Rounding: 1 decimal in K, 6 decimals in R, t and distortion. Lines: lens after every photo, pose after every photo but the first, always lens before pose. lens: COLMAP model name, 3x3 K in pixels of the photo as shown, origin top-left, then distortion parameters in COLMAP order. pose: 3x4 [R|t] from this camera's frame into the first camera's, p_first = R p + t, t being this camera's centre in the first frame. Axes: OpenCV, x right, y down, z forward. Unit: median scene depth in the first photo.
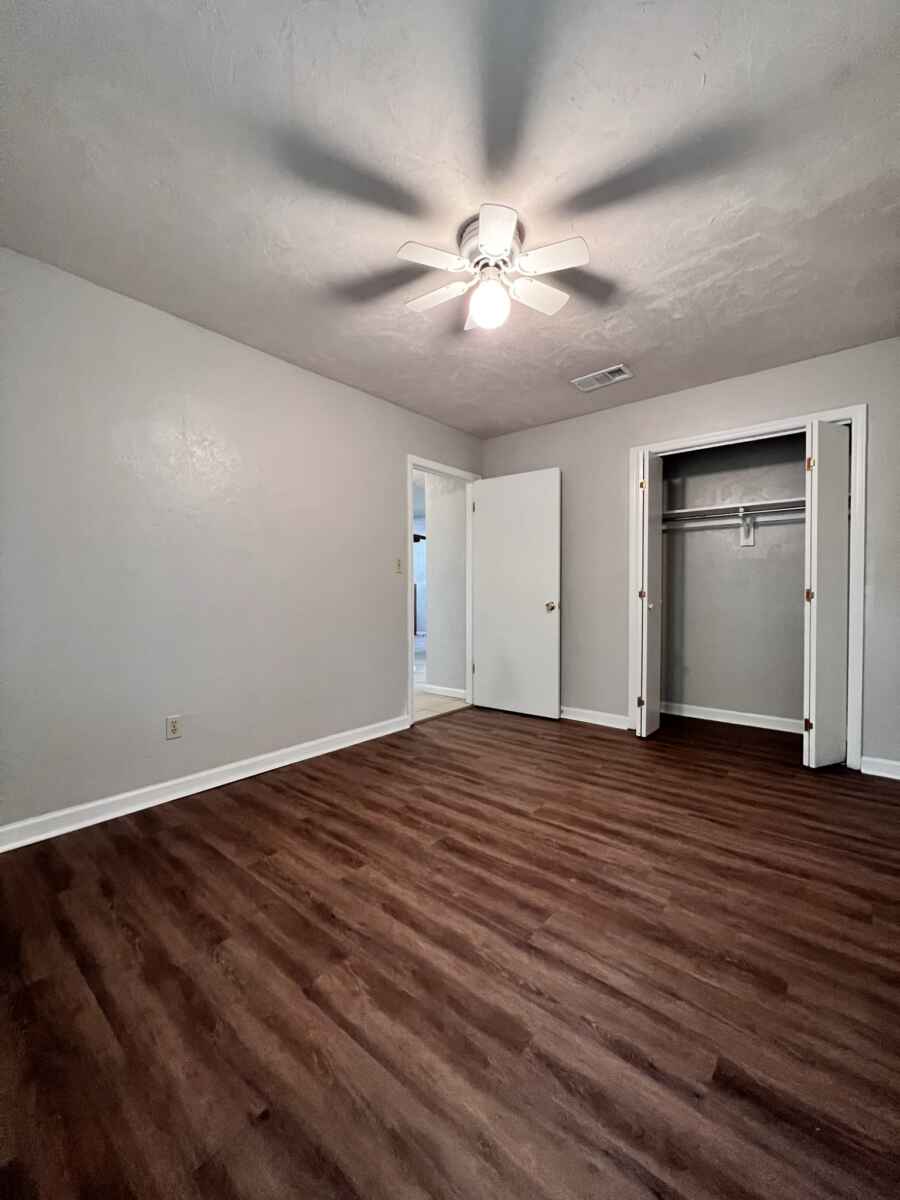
lens RADIAL K [[481.1, 0, 456.1], [0, 481.1, 597.8], [0, 0, 1]] dist [-0.001084, -0.000047]
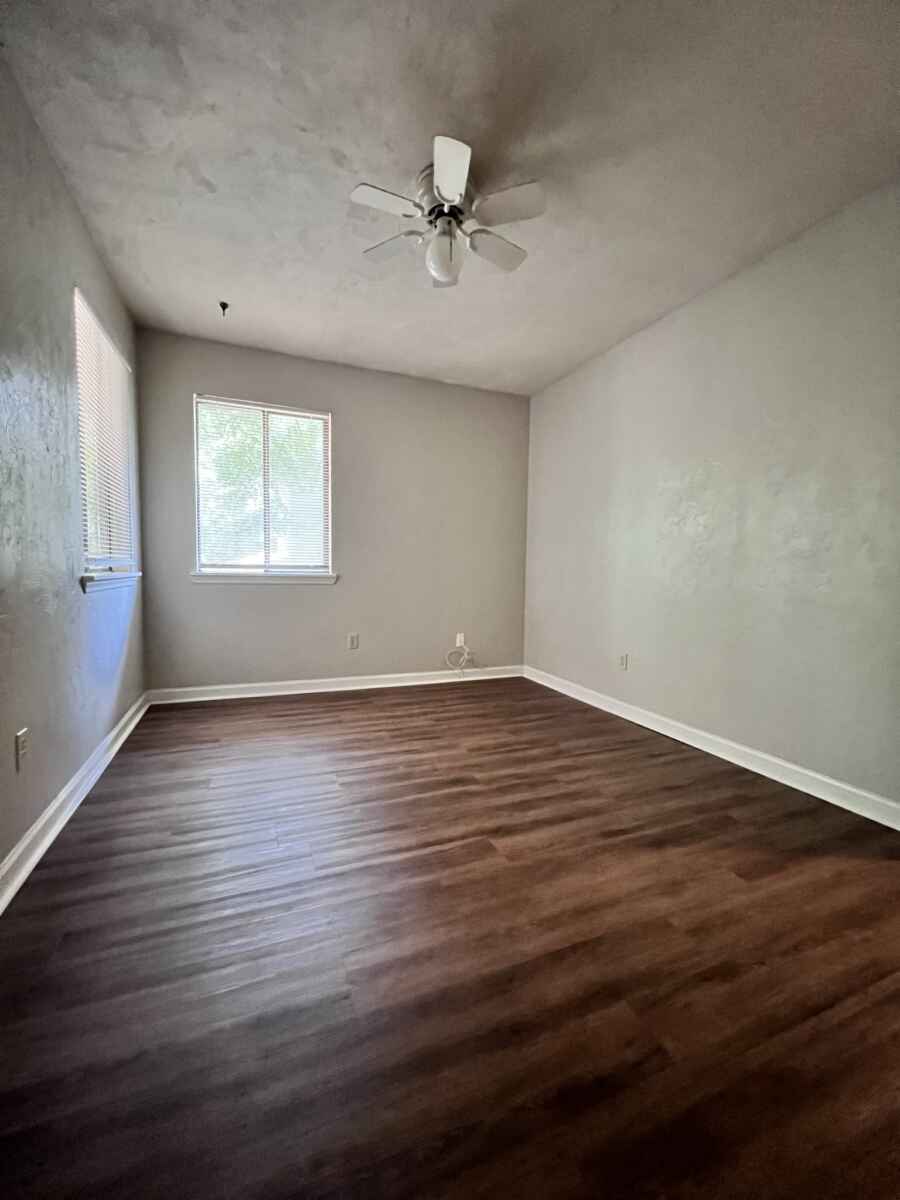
lens RADIAL K [[481.1, 0, 451.0], [0, 481.1, 601.7], [0, 0, 1]] dist [-0.001084, -0.000047]
pose [[-0.468320, 0.051953, -0.882030, 0.935809], [-0.025378, 0.997067, 0.072203, 0.030092], [0.883195, 0.056198, -0.465628, 1.445965]]
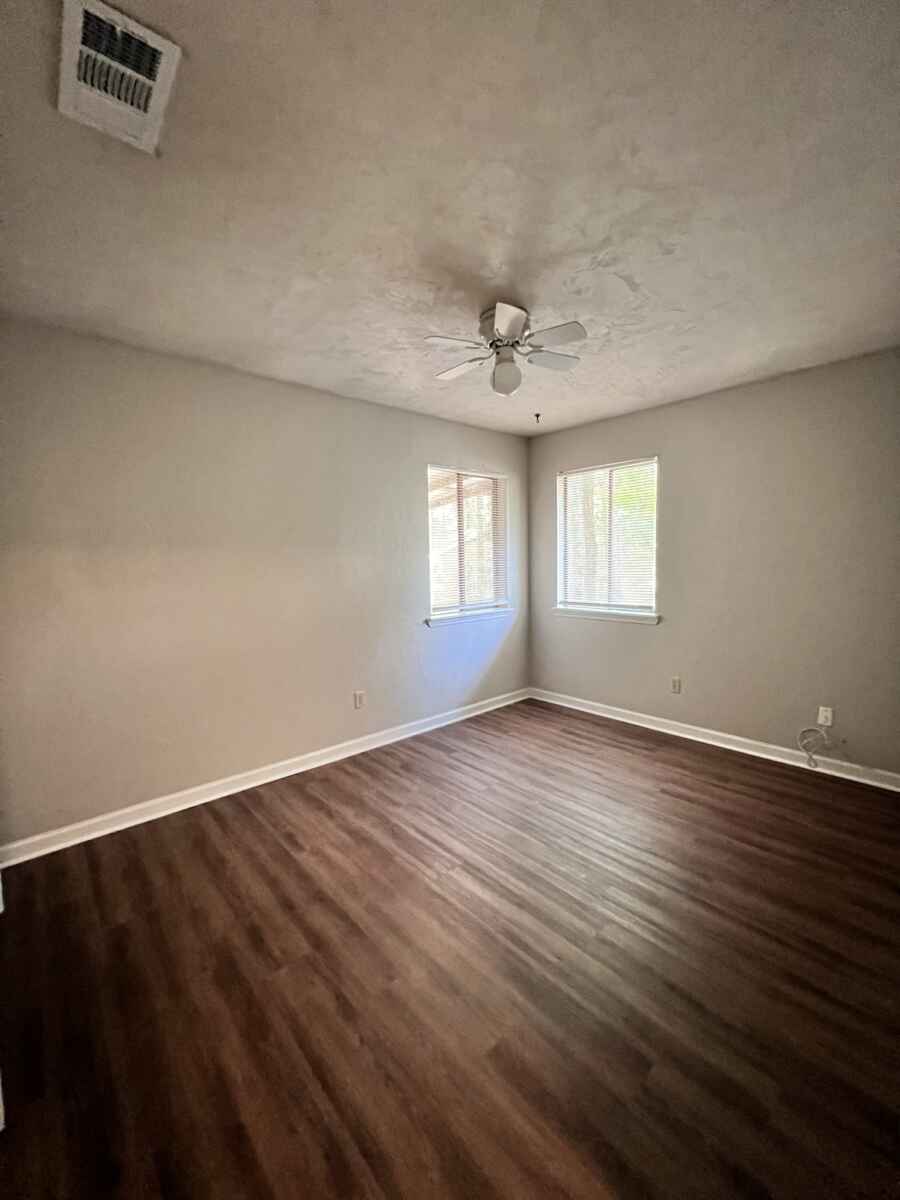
lens RADIAL K [[481.1, 0, 451.3], [0, 481.1, 601.9], [0, 0, 1]] dist [-0.001084, -0.000047]
pose [[-0.988031, 0.007297, 0.154083, 0.025631], [0.022020, 0.995322, 0.094068, -0.170857], [-0.152676, 0.096335, -0.983570, 2.121031]]
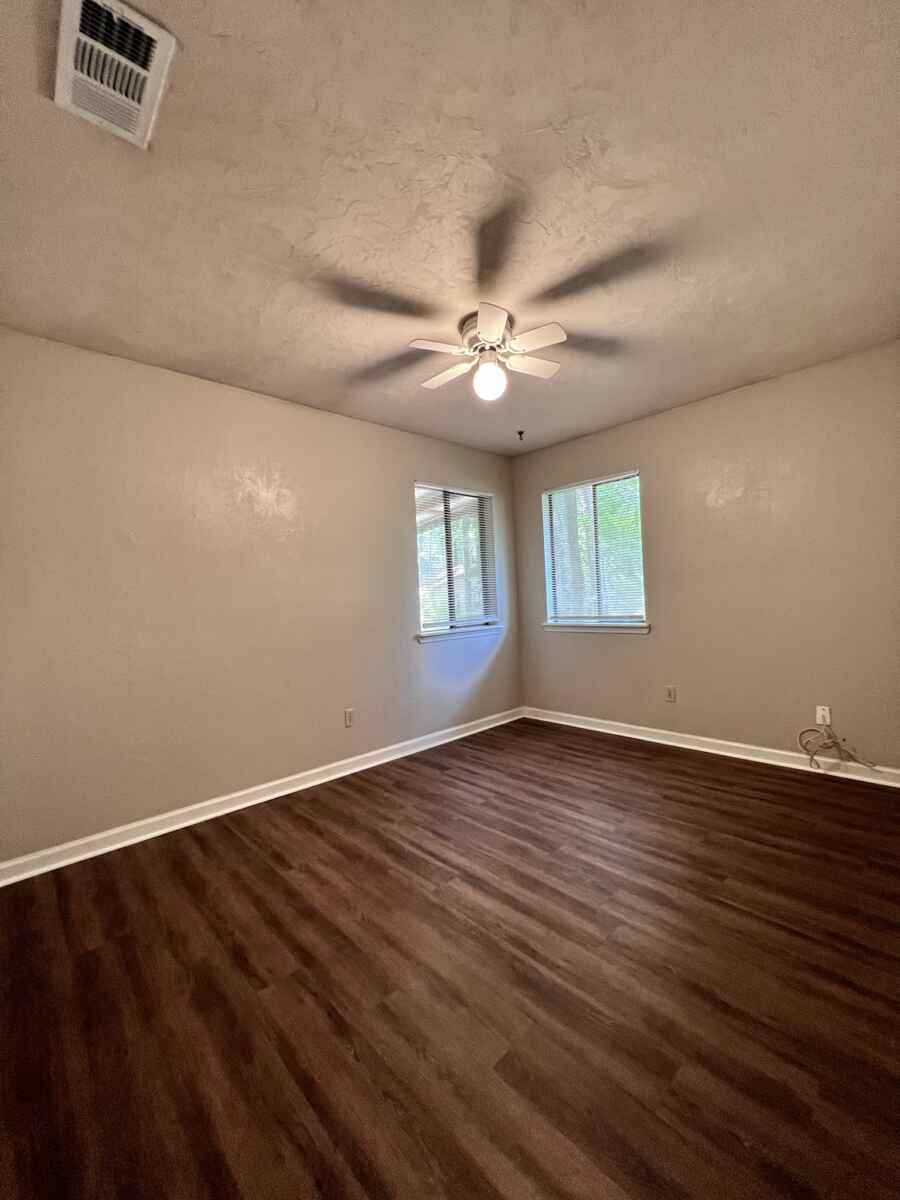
lens RADIAL K [[481.1, 0, 451.3], [0, 481.1, 600.9], [0, 0, 1]] dist [-0.001084, -0.000047]
pose [[-0.990686, 0.045833, 0.128221, 0.036008], [0.047655, 0.998801, 0.011175, -0.074715], [-0.127555, 0.017181, -0.991683, 2.112941]]
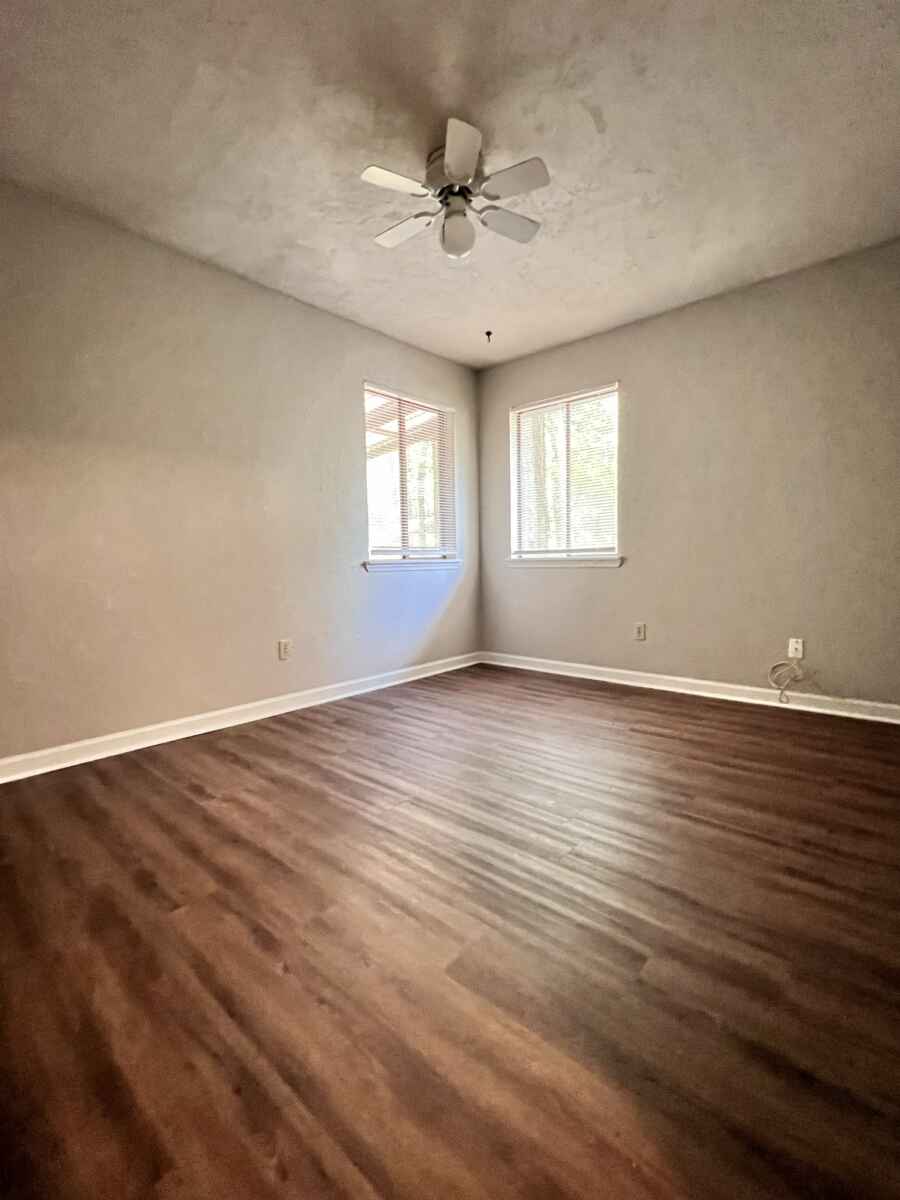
lens RADIAL K [[528.2, 0, 450.9], [0, 528.2, 600.0], [0, 0, 1]] dist [-0.001939, 0.000259]
pose [[-0.999096, 0.015966, 0.039409, 0.050695], [0.019144, 0.996478, 0.081641, 0.060067], [-0.037966, 0.082322, -0.995882, 2.066886]]
